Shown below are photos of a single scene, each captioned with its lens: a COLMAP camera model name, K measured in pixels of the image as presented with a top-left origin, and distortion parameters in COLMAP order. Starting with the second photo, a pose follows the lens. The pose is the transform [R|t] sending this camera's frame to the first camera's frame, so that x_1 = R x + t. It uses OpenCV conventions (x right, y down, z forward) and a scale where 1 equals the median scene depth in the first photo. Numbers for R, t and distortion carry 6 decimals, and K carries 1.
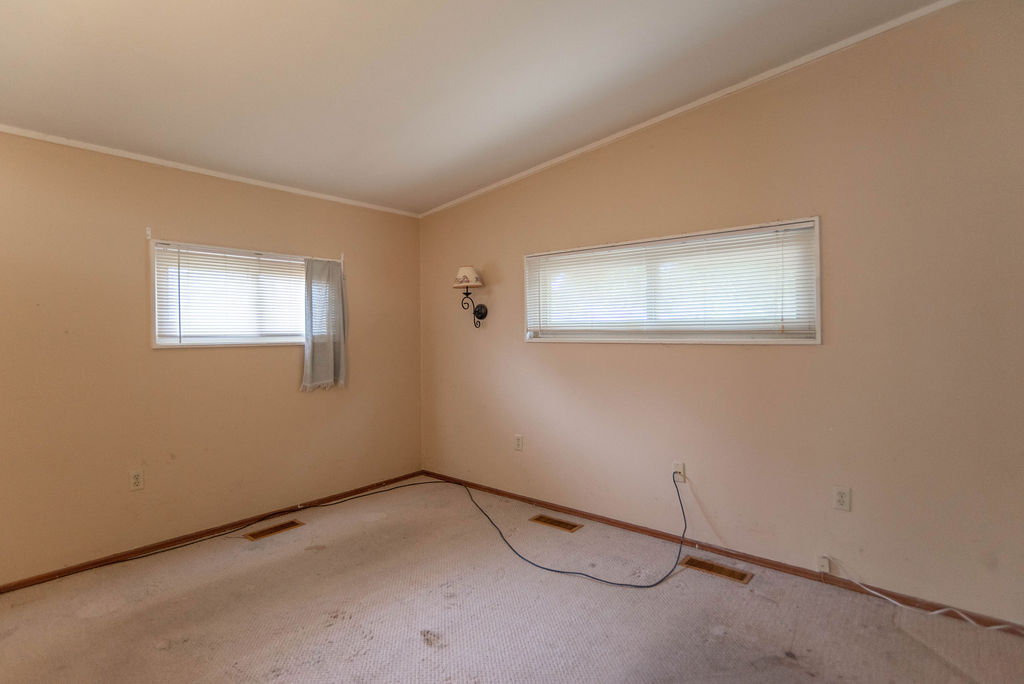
lens RADIAL K [[521.4, 0, 494.7], [0, 521.4, 338.0], [0, 0, 1]] dist [-0.007466, 0.004190]
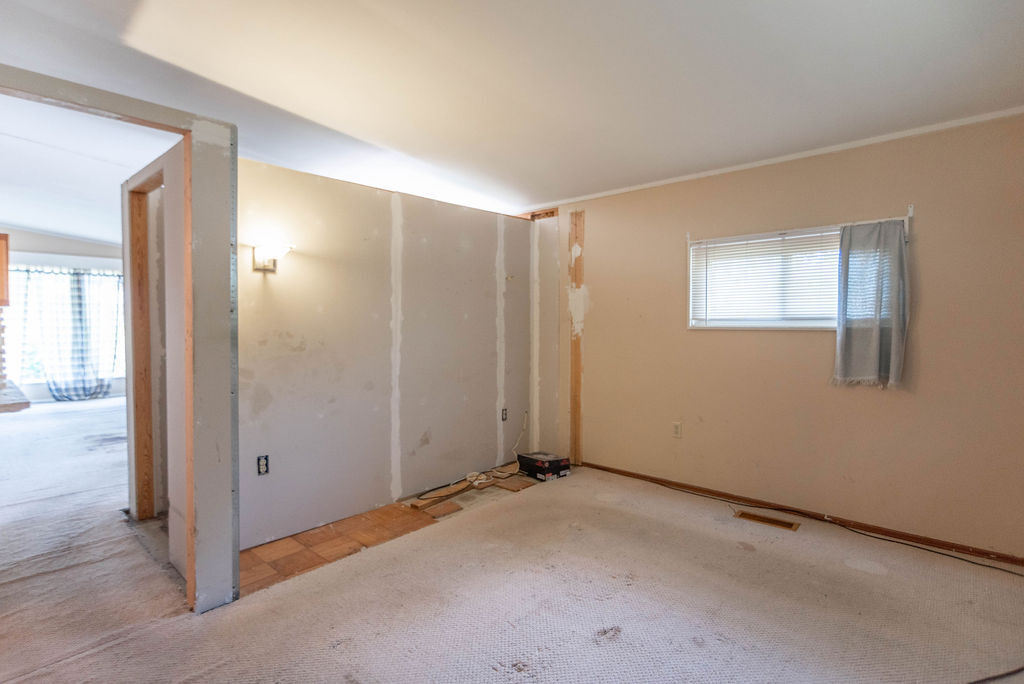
lens RADIAL K [[521.4, 0, 517.9], [0, 521.4, 336.3], [0, 0, 1]] dist [-0.007466, 0.004190]
pose [[-0.040940, 0.034933, -0.998551, 0.519197], [-0.007780, 0.999347, 0.035280, -0.002887], [0.999131, 0.009213, -0.040642, 0.545662]]
